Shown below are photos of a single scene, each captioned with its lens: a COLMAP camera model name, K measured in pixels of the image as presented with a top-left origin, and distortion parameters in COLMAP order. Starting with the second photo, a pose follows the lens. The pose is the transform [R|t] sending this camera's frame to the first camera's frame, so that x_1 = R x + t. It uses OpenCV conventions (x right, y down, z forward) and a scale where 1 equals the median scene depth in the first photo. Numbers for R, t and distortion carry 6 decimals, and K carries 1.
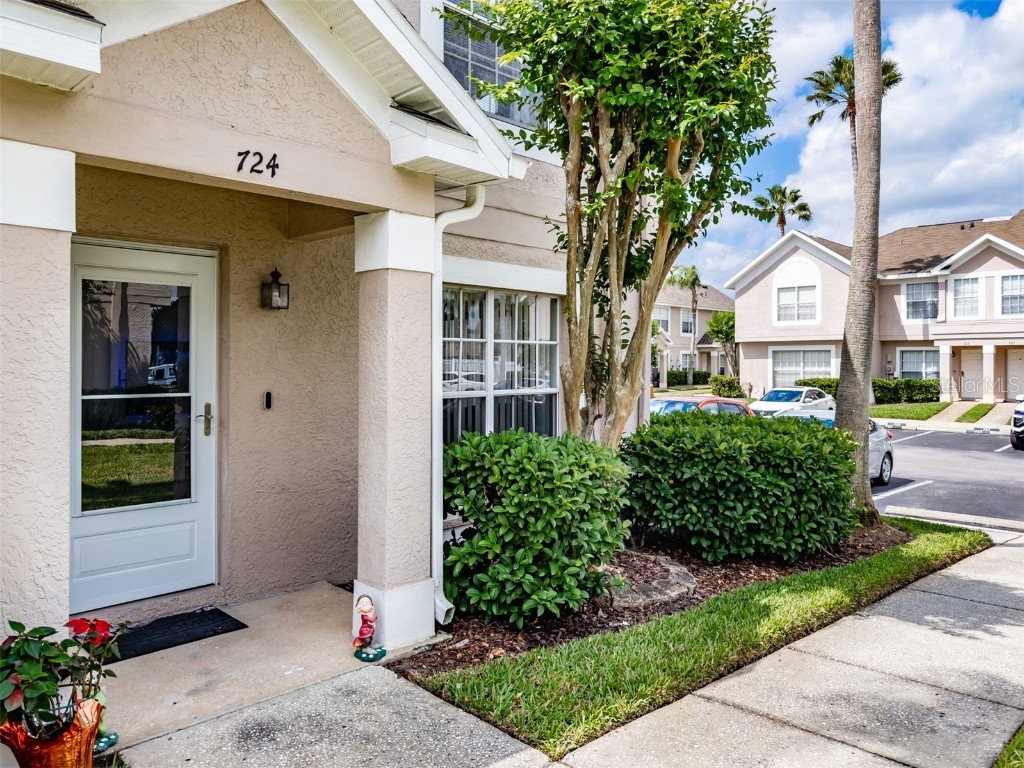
lens RADIAL K [[728.9, 0, 512.8], [0, 728.9, 378.2], [0, 0, 1]] dist [0.002098, 0.000139]
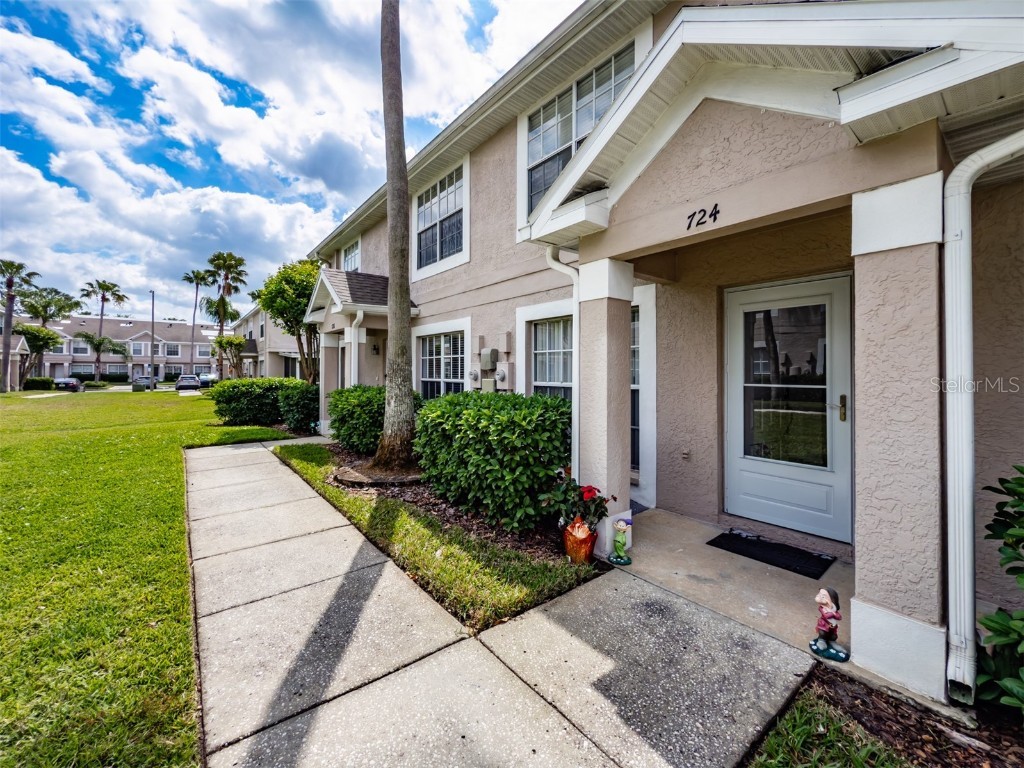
lens RADIAL K [[415.3, 0, 513.9], [0, 415.3, 375.2], [0, 0, 1]] dist [-0.009636, 0.001185]
pose [[-0.113309, 0.006081, -0.993541, 0.448939], [-0.018945, 0.999786, 0.008280, 0.006928], [0.993379, 0.019761, -0.113170, 0.690279]]
